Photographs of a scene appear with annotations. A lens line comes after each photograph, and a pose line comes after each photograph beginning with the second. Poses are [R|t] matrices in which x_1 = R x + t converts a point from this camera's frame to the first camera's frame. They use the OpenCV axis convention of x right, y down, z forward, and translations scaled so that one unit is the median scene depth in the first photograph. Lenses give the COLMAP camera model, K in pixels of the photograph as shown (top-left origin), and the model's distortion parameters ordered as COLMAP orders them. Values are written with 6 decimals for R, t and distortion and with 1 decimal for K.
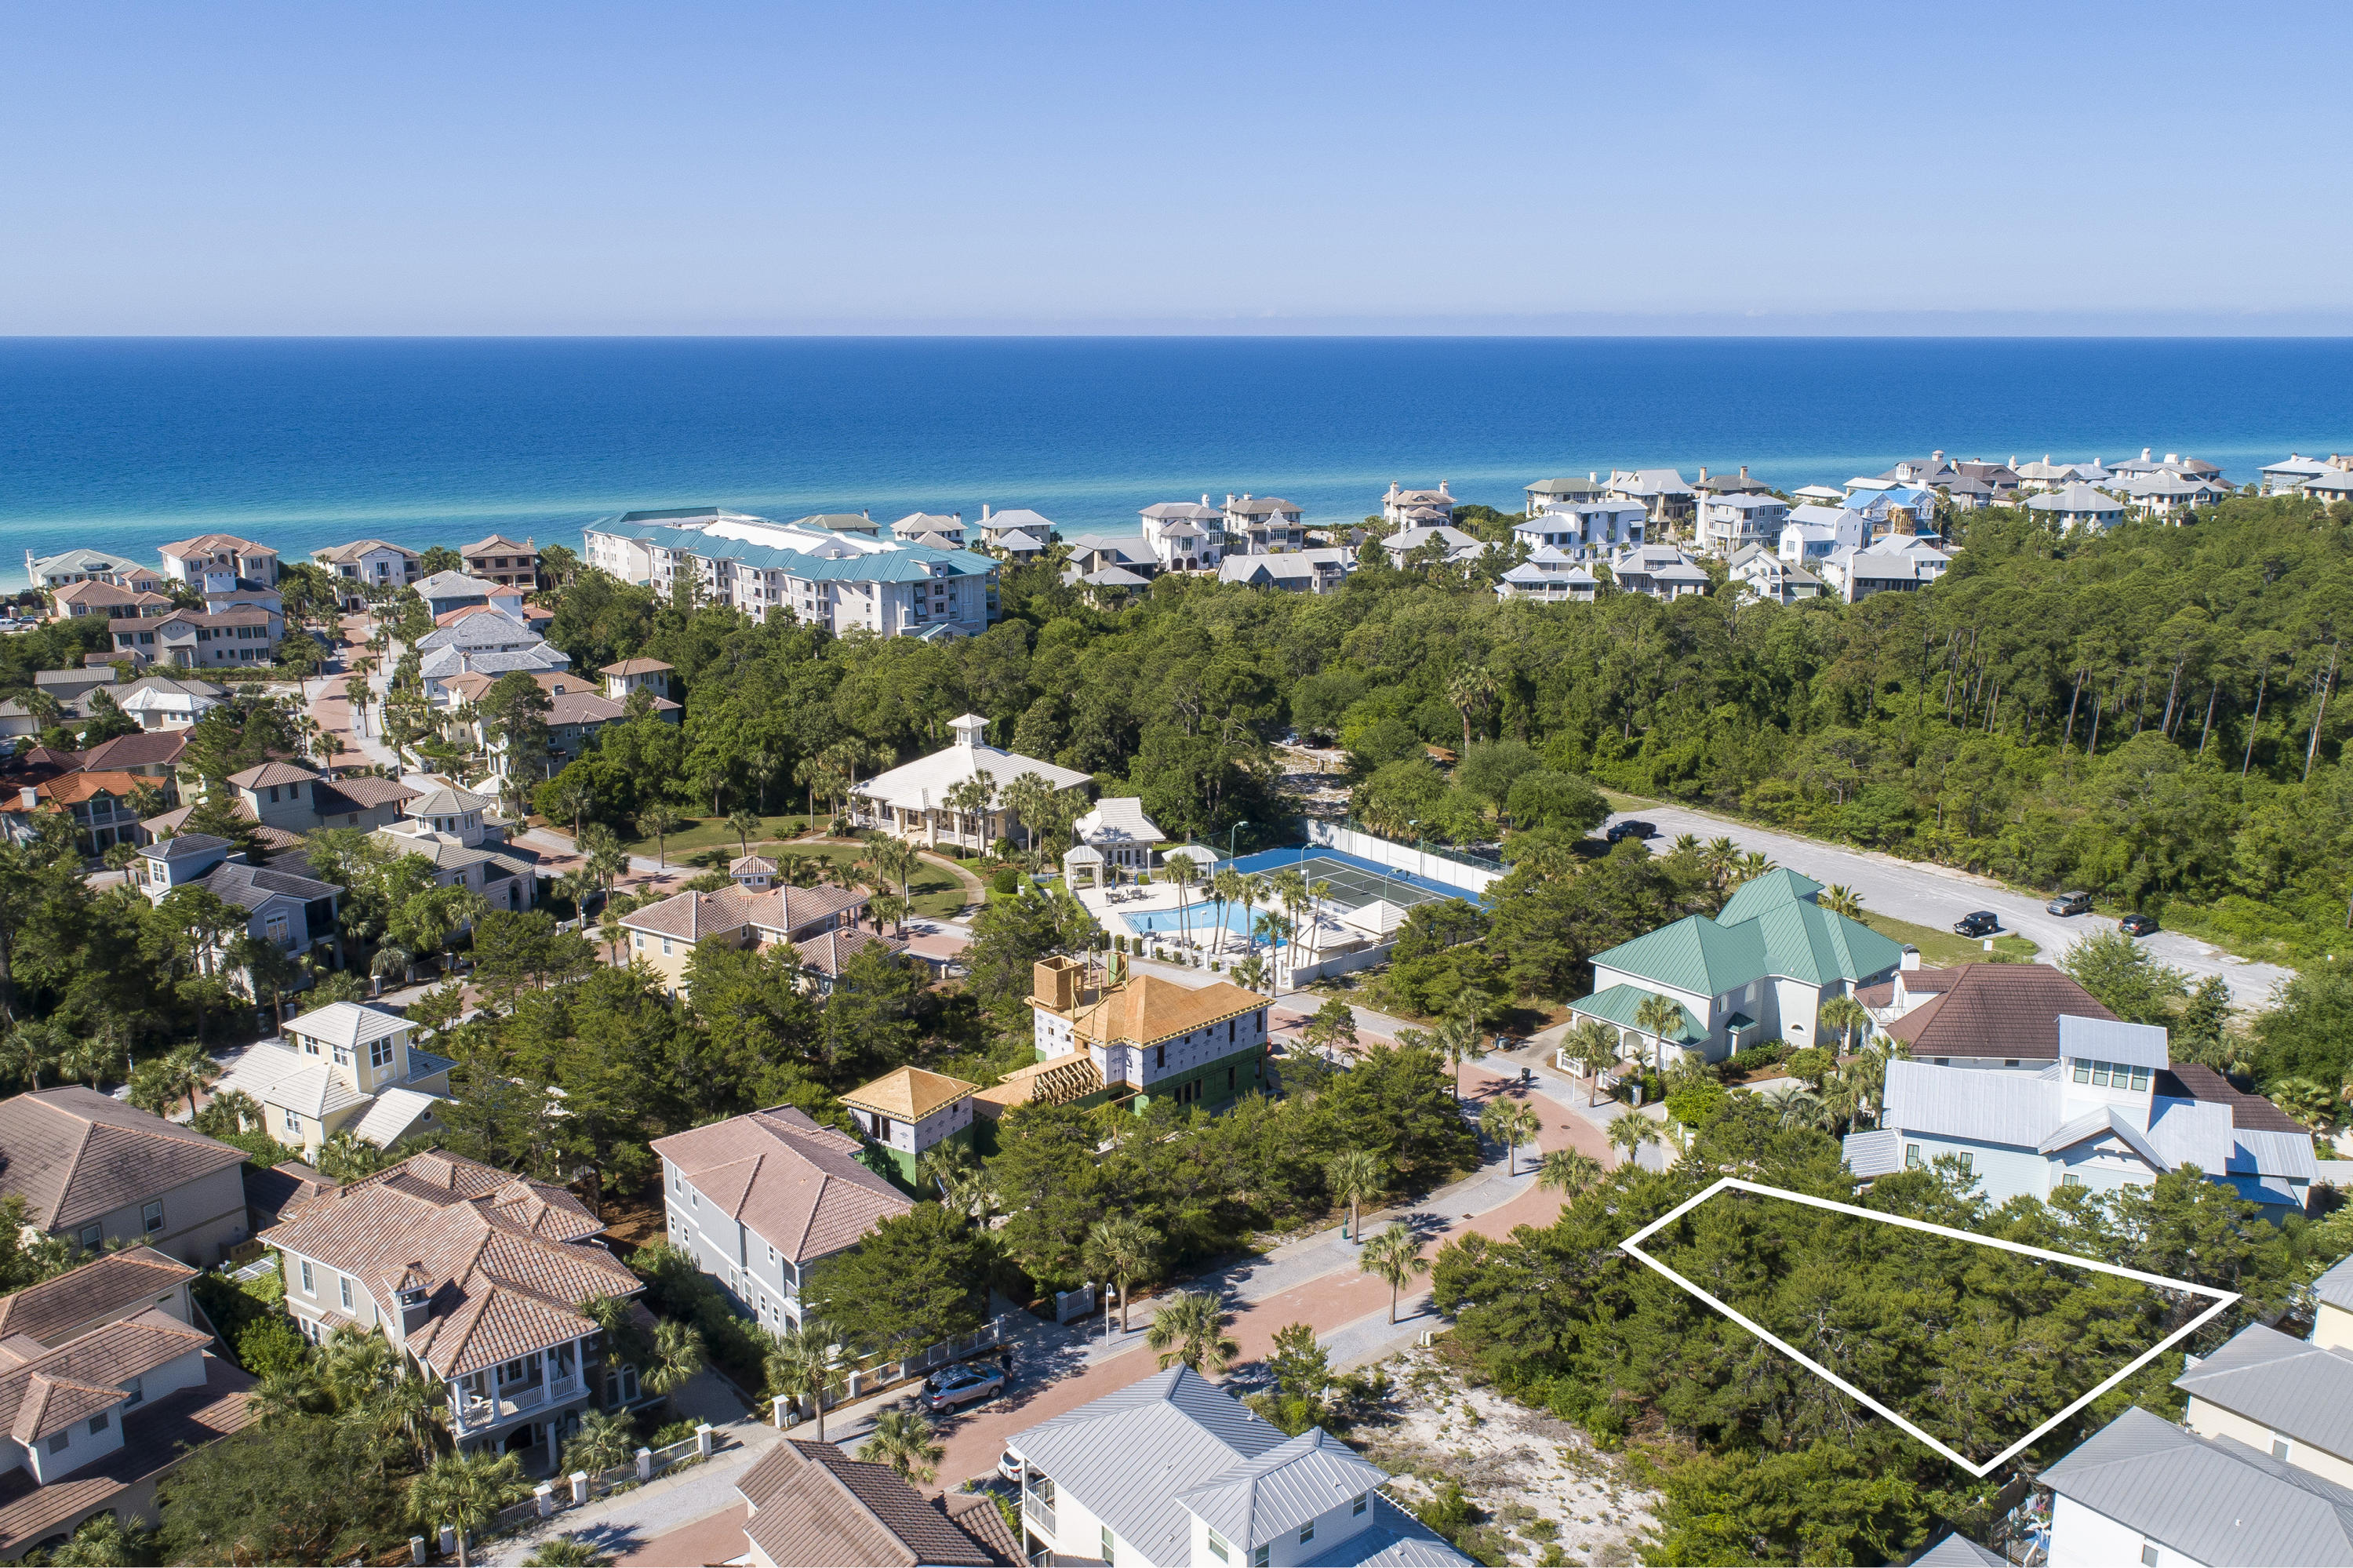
lens RADIAL K [[1835.2, 0, 1176.5], [0, 1835.2, 784.0], [0, 0, 1]] dist [0.003250, 0.010314]
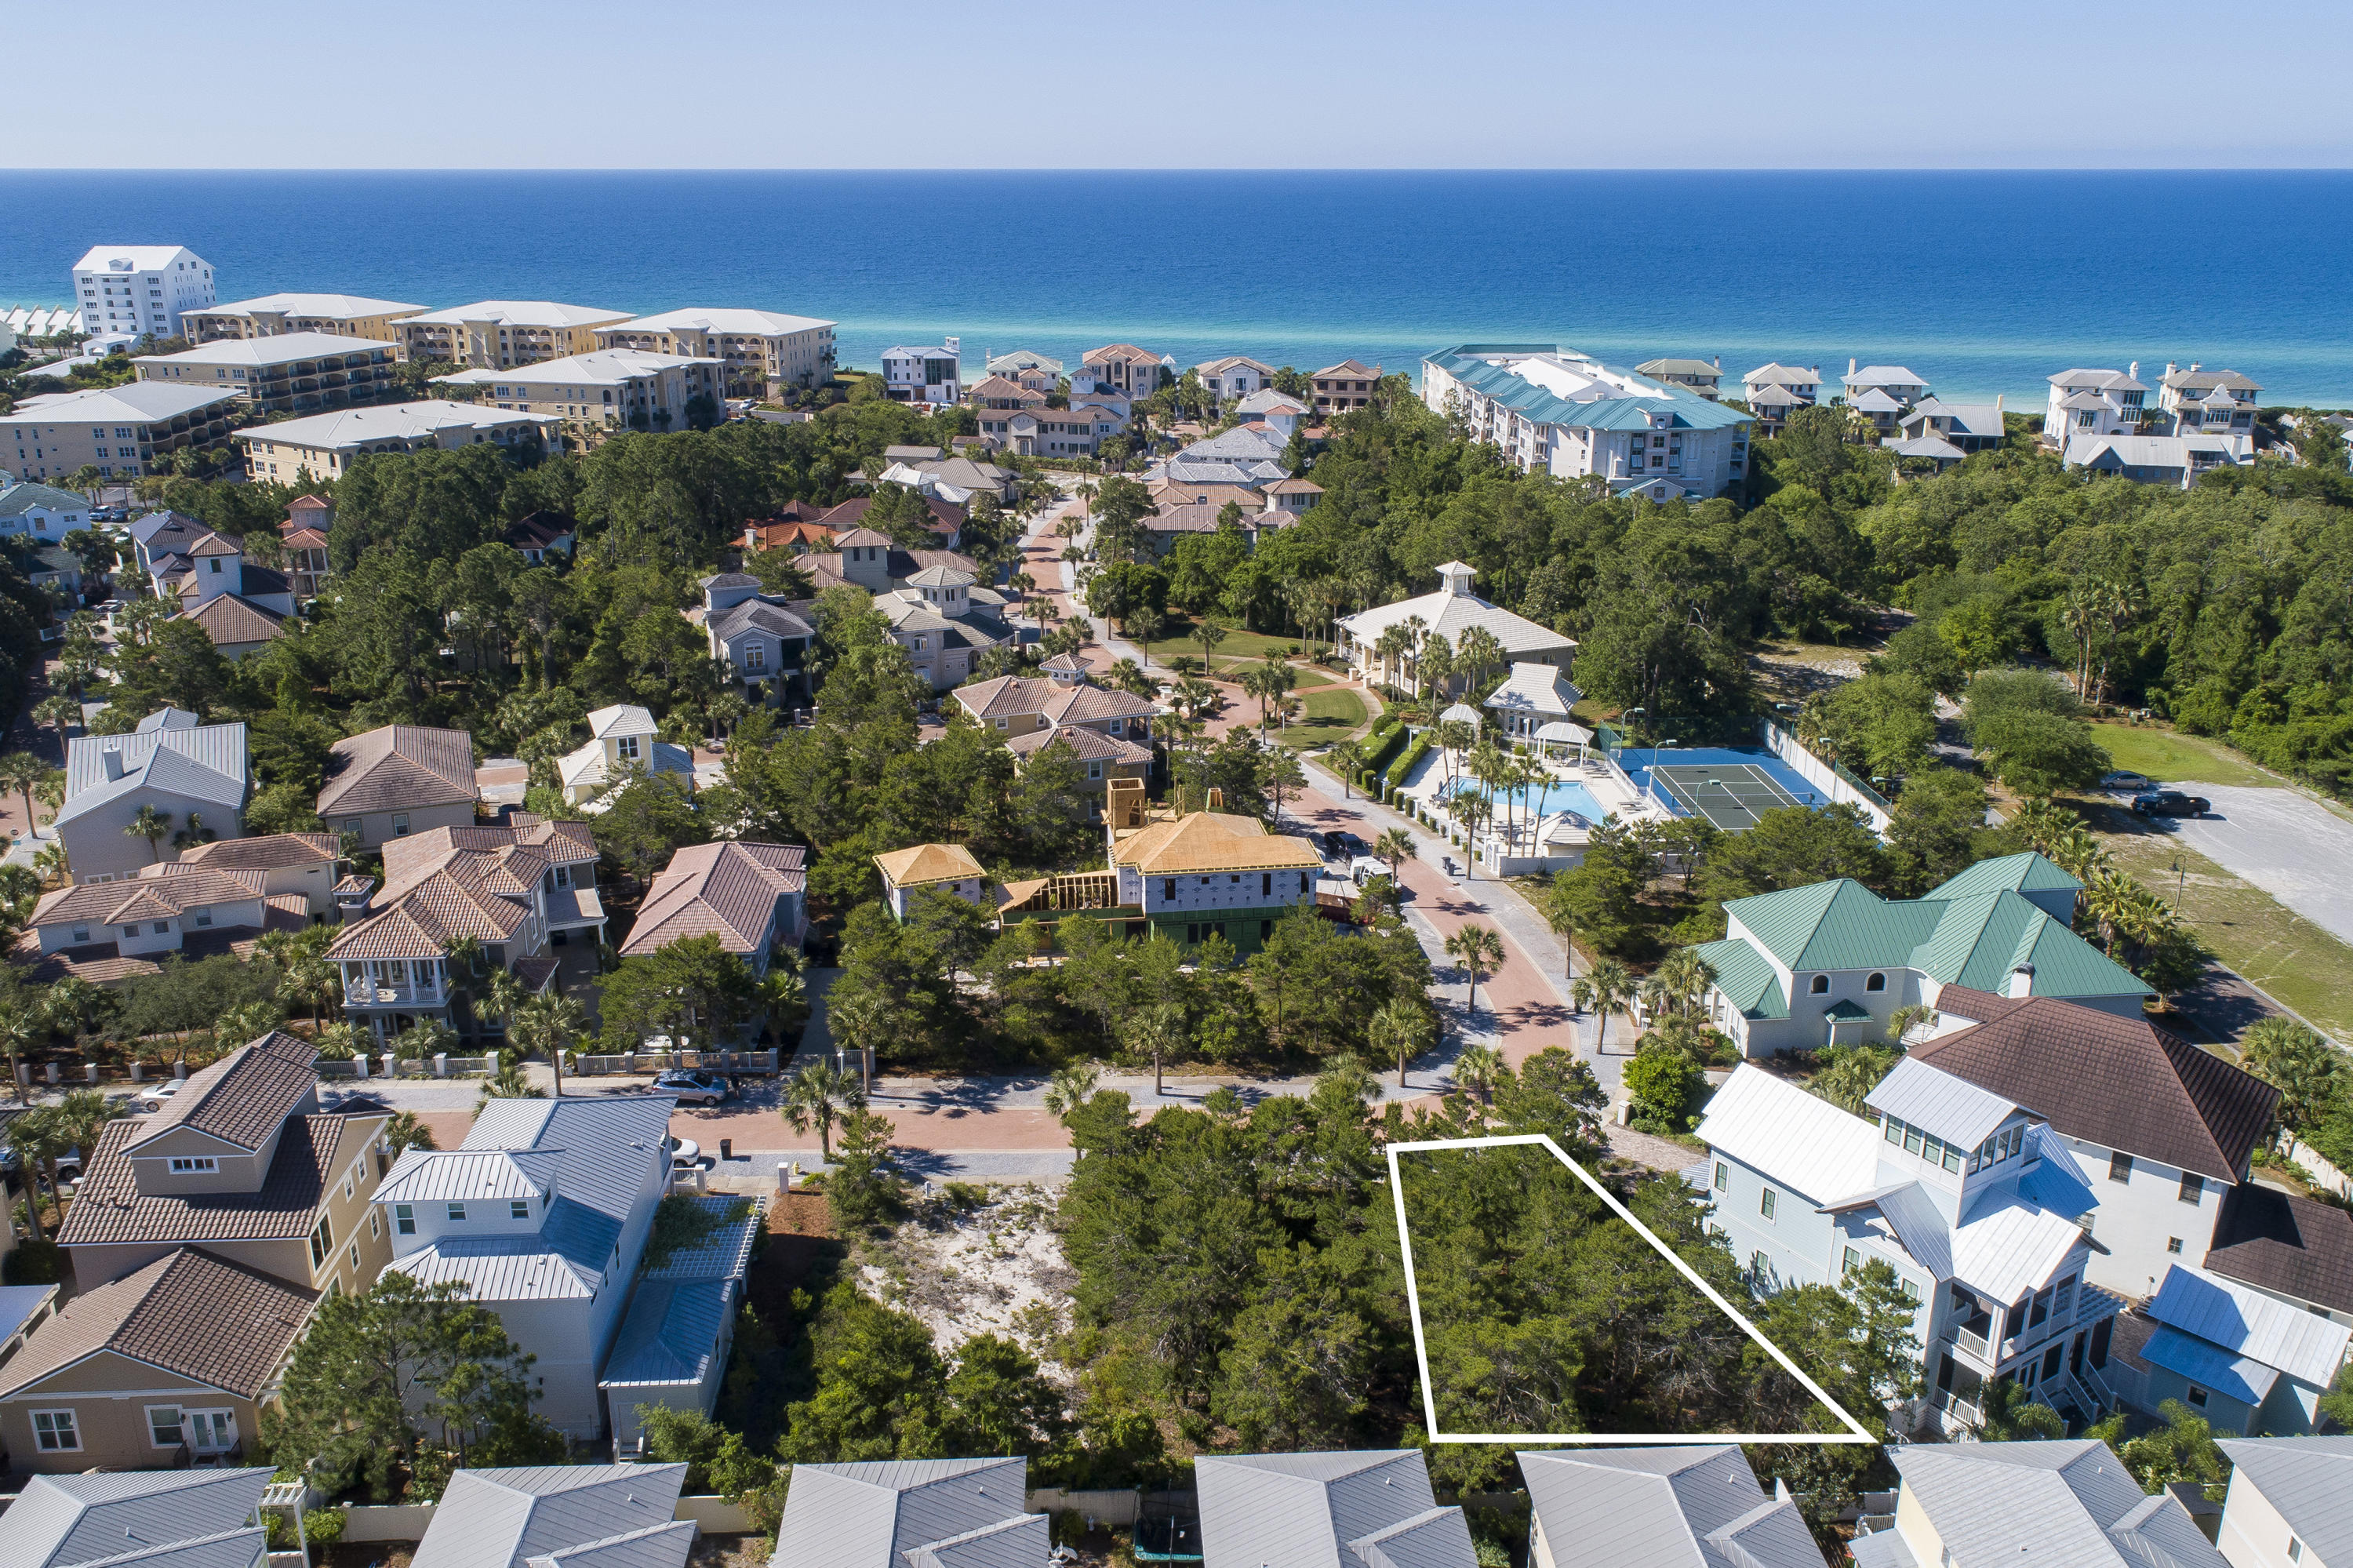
lens RADIAL K [[1835.2, 0, 1176.5], [0, 1835.2, 784.0], [0, 0, 1]] dist [0.003250, 0.010314]
pose [[0.820004, 0.184887, -0.541674, 0.215845], [-0.139028, 0.982387, 0.124847, -0.015238], [0.555216, -0.027067, 0.831265, 0.059718]]
